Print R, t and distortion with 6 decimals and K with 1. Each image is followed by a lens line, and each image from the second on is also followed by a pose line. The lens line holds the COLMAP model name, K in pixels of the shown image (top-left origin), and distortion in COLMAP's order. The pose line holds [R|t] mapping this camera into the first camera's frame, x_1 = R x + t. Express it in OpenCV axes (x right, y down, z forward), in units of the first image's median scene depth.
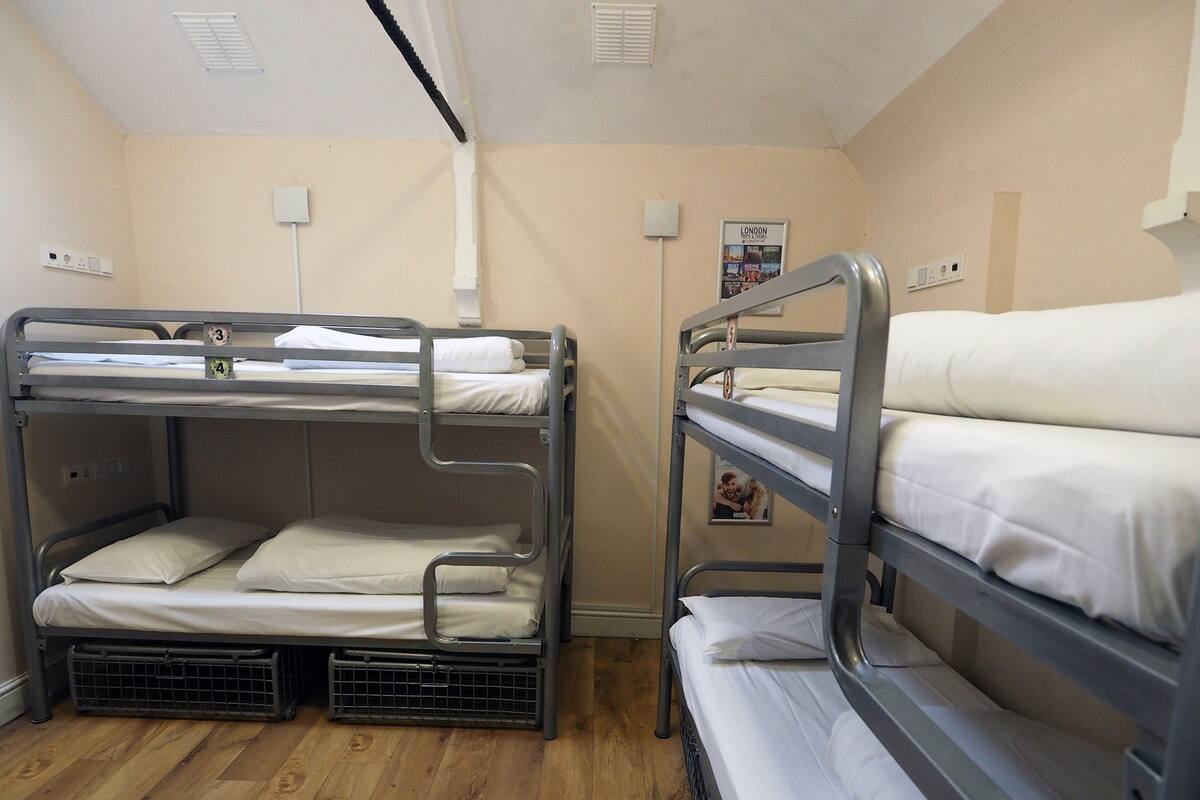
lens RADIAL K [[569.1, 0, 599.7], [0, 569.1, 437.1], [0, 0, 1]] dist [-0.001724, -0.007803]
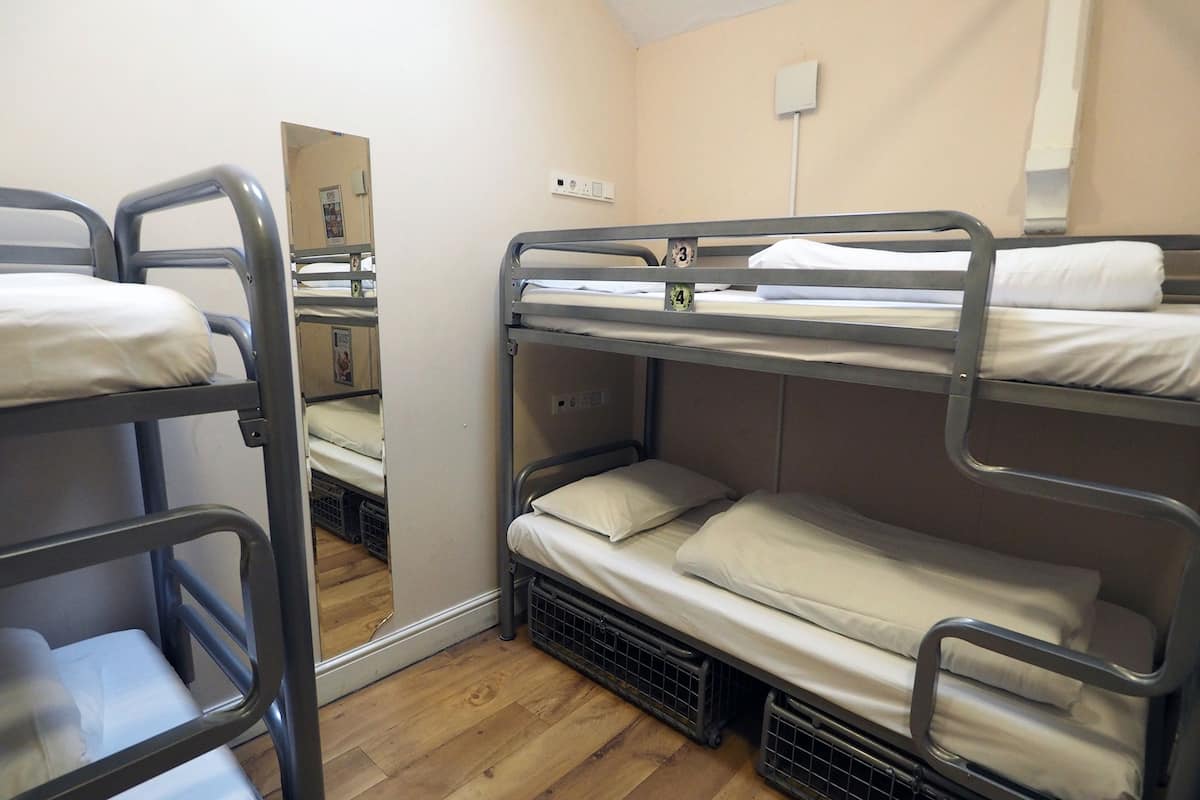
lens RADIAL K [[613.2, 0, 600.0], [0, 613.2, 400.0], [0, 0, 1]] dist [-0.012159, -0.002035]
pose [[0.703041, 0.120014, -0.700950, -0.126946], [-0.092616, 0.992714, 0.077077, -0.032775], [0.705093, 0.010731, 0.709034, 0.298409]]
